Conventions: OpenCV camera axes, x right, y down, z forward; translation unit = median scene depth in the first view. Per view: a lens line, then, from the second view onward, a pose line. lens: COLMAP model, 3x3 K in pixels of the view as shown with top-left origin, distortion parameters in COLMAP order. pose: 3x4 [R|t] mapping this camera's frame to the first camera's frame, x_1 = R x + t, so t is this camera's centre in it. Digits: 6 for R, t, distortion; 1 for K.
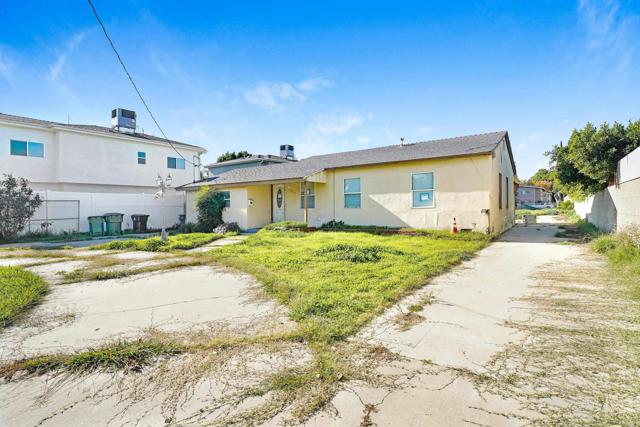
lens RADIAL K [[341.6, 0, 314.2], [0, 341.6, 215.3], [0, 0, 1]] dist [0.007899, 0.000752]
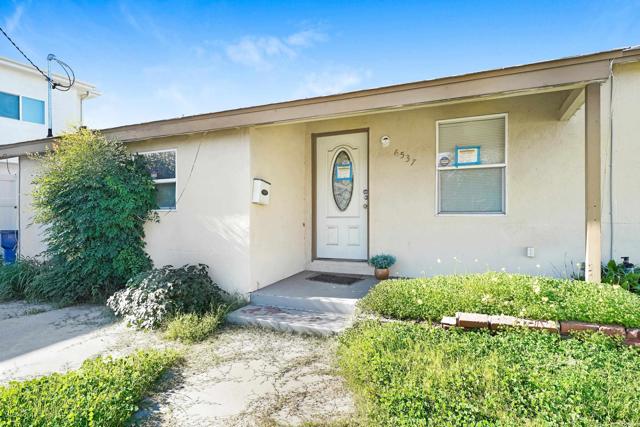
lens RADIAL K [[378.7, 0, 319.9], [0, 378.7, 212.4], [0, 0, 1]] dist [0.000213, 0.000151]
pose [[0.978570, -0.001207, 0.205909, -0.194367], [0.003660, 0.999927, -0.011533, -0.016857], [-0.205880, 0.012040, 0.978503, 0.672781]]
